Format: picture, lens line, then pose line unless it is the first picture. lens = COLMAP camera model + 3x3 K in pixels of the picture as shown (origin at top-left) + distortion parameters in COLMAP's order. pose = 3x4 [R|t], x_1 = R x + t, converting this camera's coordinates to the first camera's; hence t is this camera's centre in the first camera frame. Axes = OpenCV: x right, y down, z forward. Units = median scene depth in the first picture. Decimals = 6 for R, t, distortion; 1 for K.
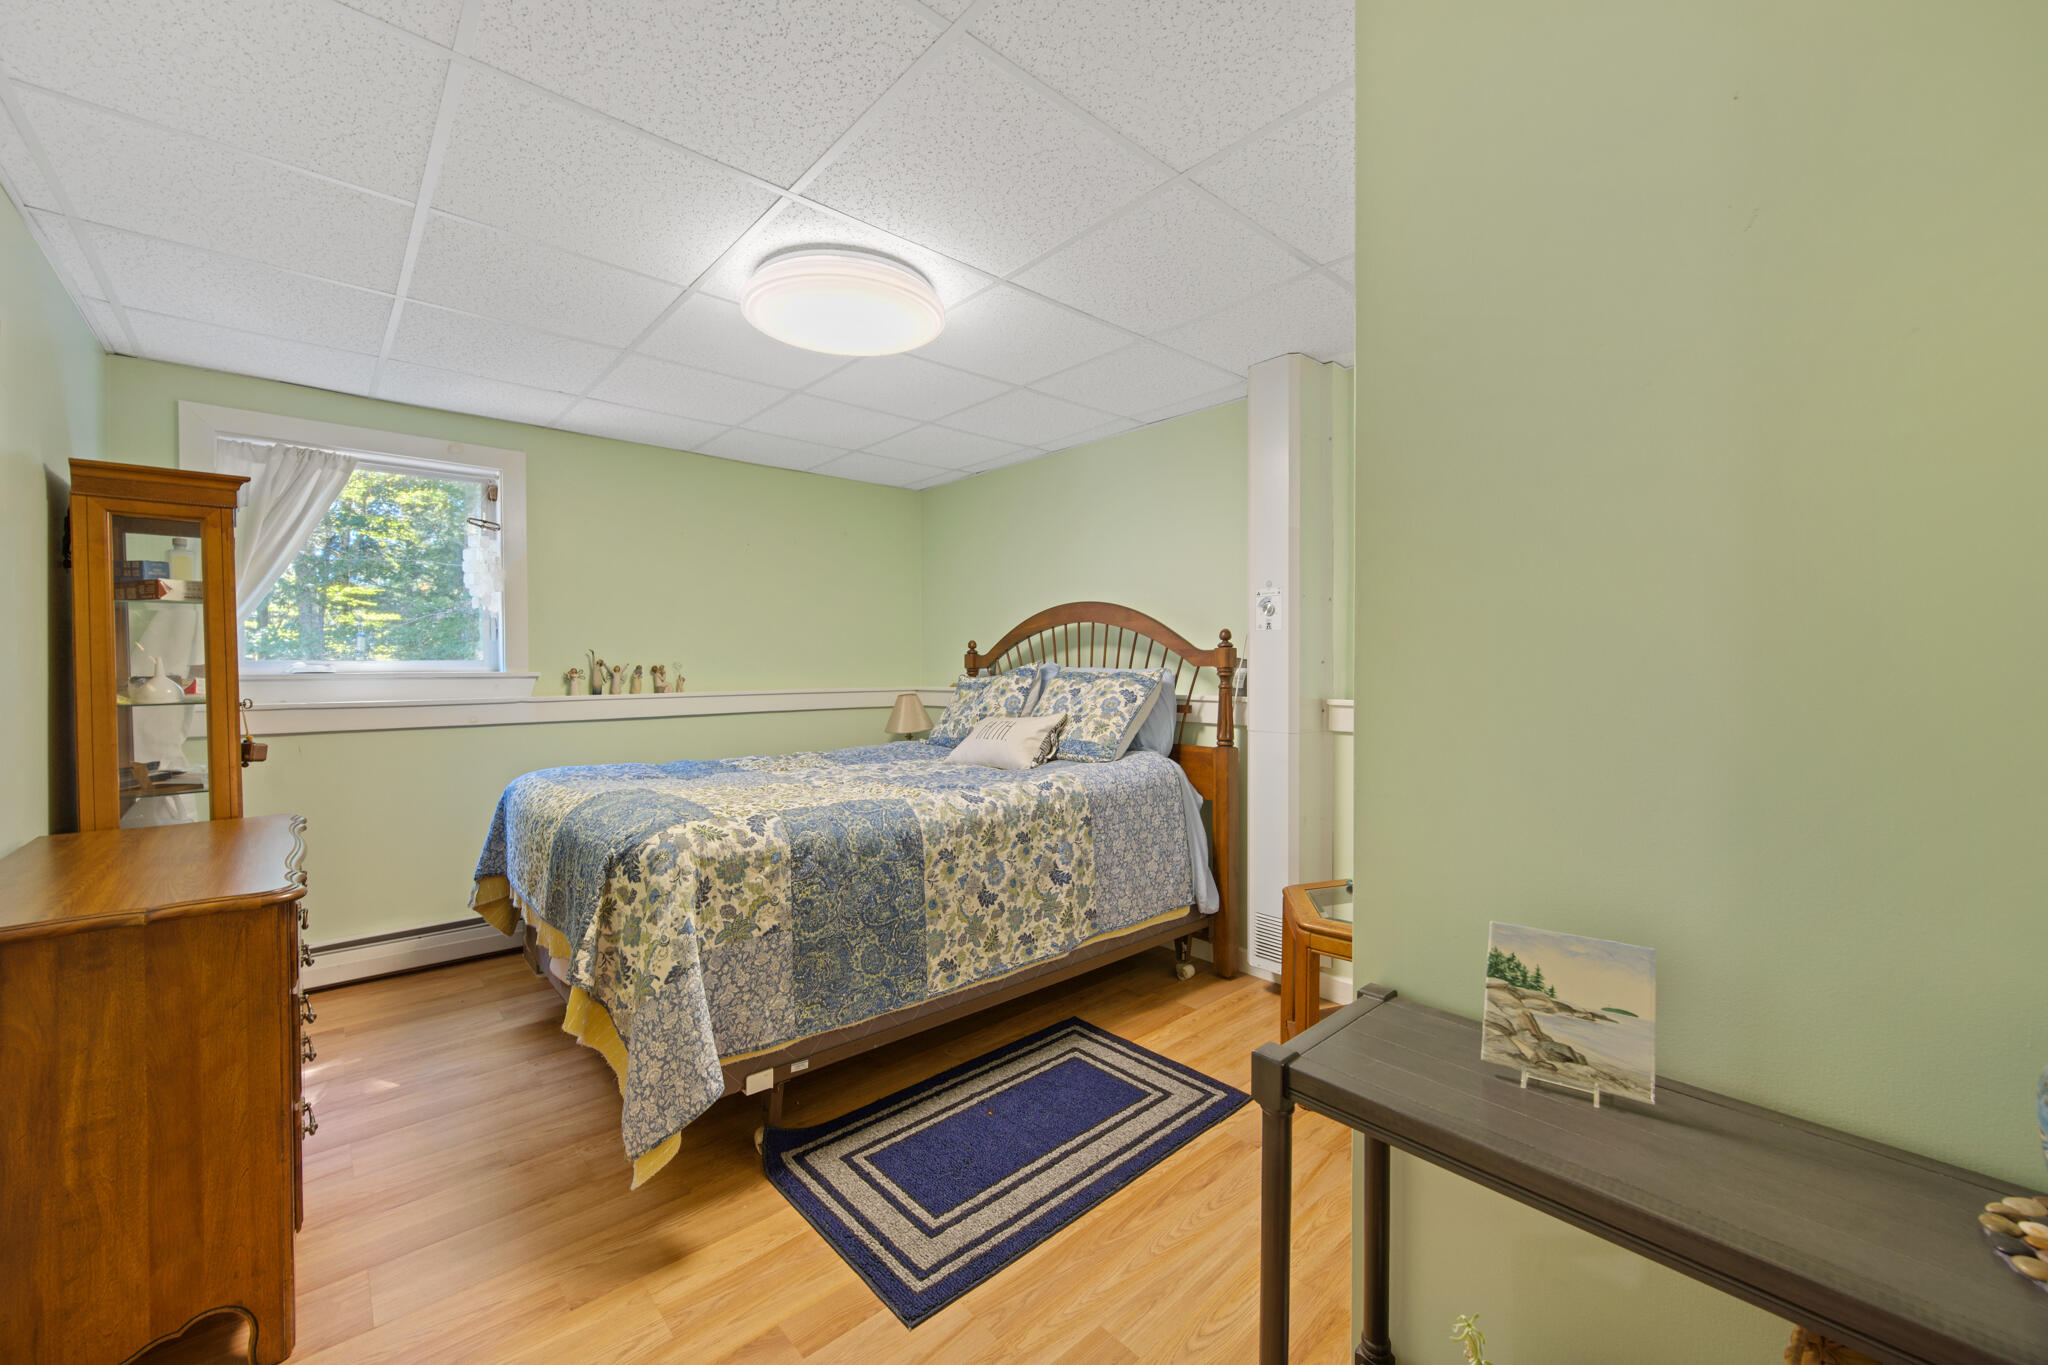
lens RADIAL K [[828.6, 0, 1027.4], [0, 828.6, 684.9], [0, 0, 1]] dist [-0.001856, -0.000016]
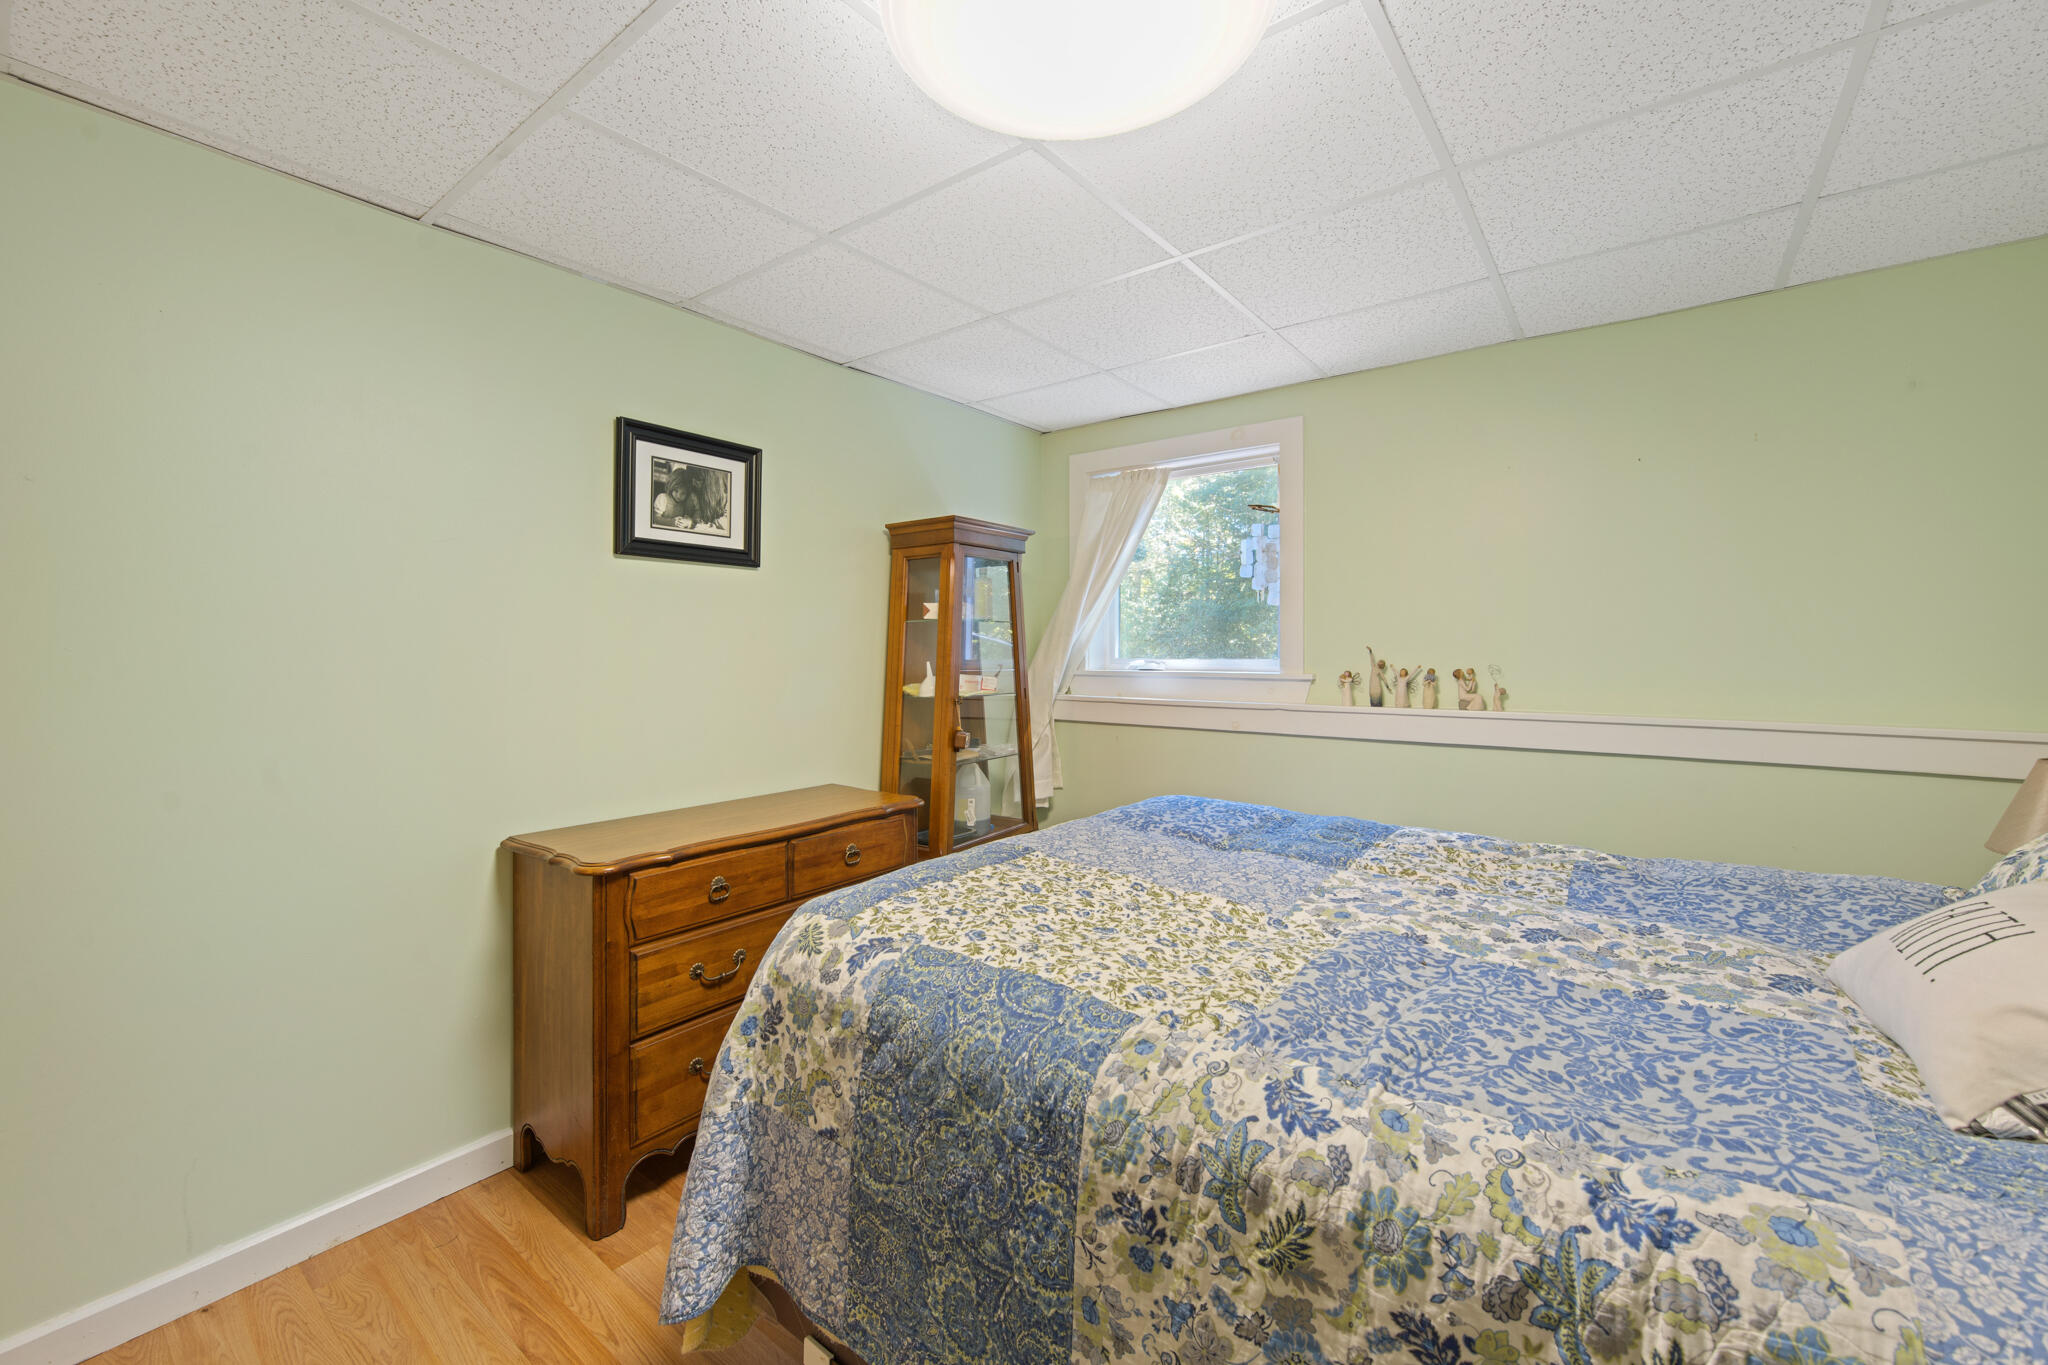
lens RADIAL K [[828.6, 0, 1021.8], [0, 828.6, 663.8], [0, 0, 1]] dist [-0.001856, -0.000016]
pose [[0.169341, 0.019429, -0.985366, 0.266139], [-0.018296, 0.999695, 0.016567, -0.054076], [0.985388, 0.015223, 0.169645, 0.880656]]
